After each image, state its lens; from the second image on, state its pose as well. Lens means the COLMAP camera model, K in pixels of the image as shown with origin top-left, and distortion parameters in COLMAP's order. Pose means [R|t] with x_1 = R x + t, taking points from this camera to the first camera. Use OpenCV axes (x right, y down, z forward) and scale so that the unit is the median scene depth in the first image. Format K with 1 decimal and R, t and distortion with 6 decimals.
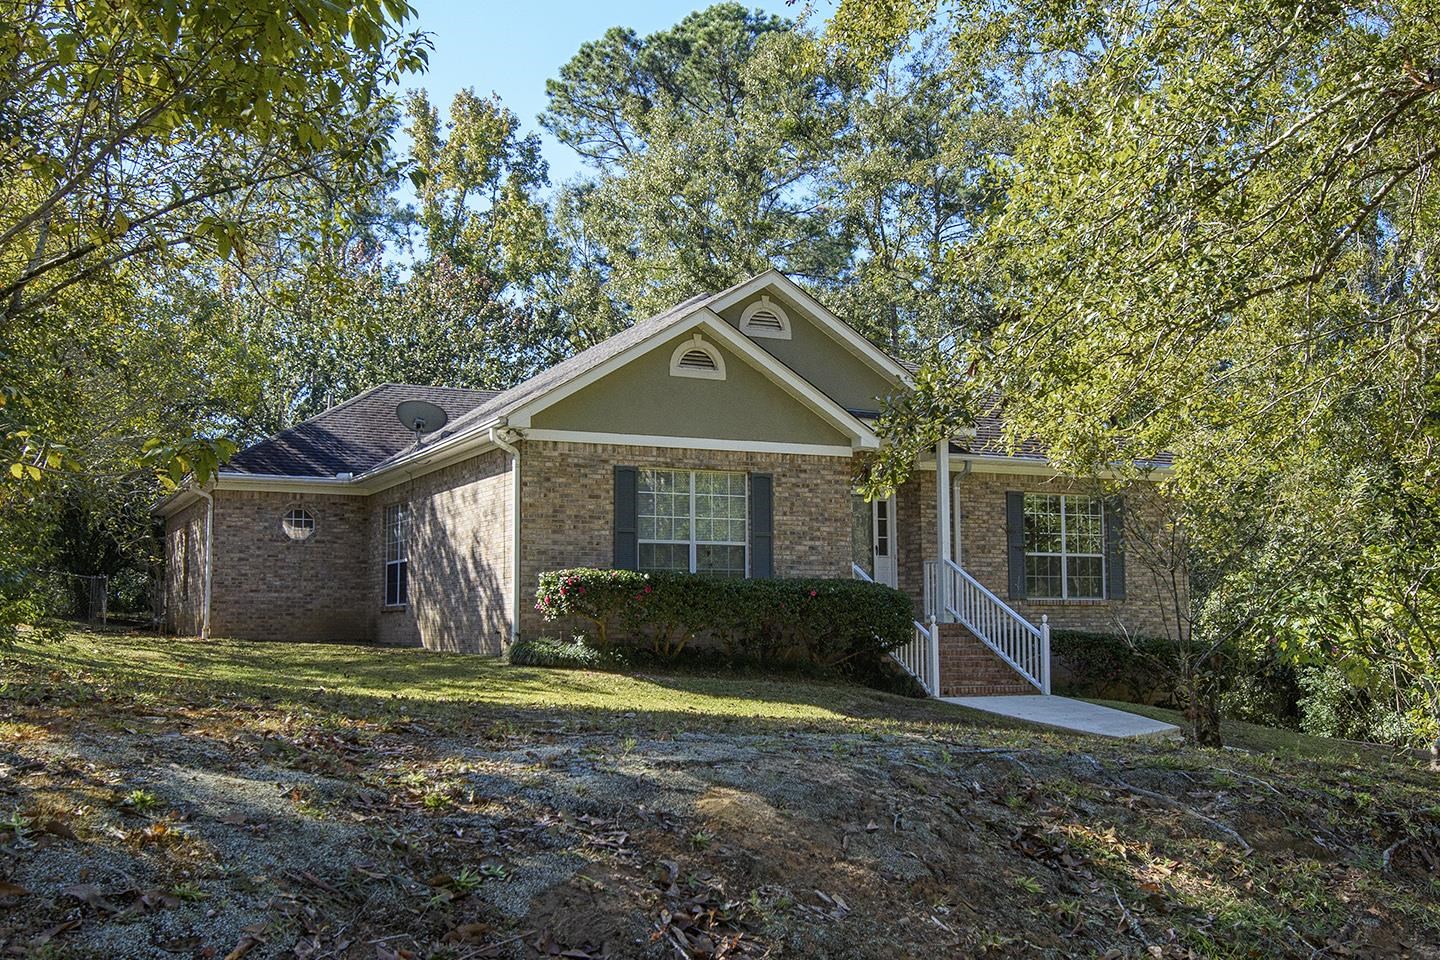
lens RADIAL K [[1409.6, 0, 719.9], [0, 1409.6, 481.1], [0, 0, 1]] dist [0.005209, 0.000000]
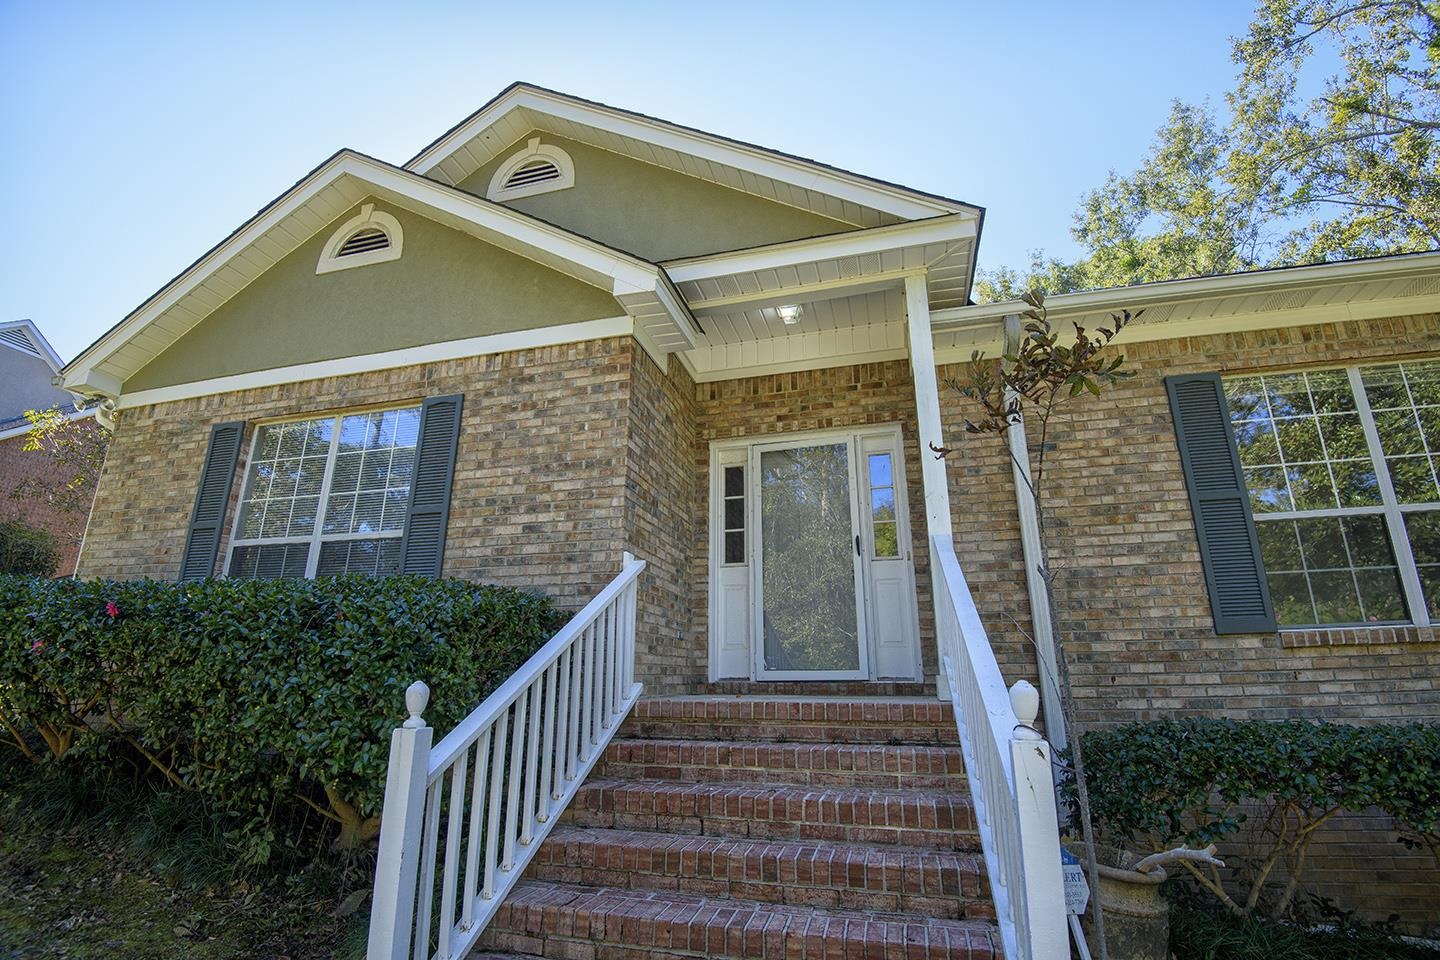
lens RADIAL K [[666.3, 0, 720.8], [0, 666.3, 475.4], [0, 0, 1]] dist [-0.026875, -0.000491]
pose [[0.756427, -0.189917, -0.625899, 0.255126], [0.062350, 0.973497, -0.220036, 0.083210], [0.651100, 0.127416, 0.748221, 0.883229]]
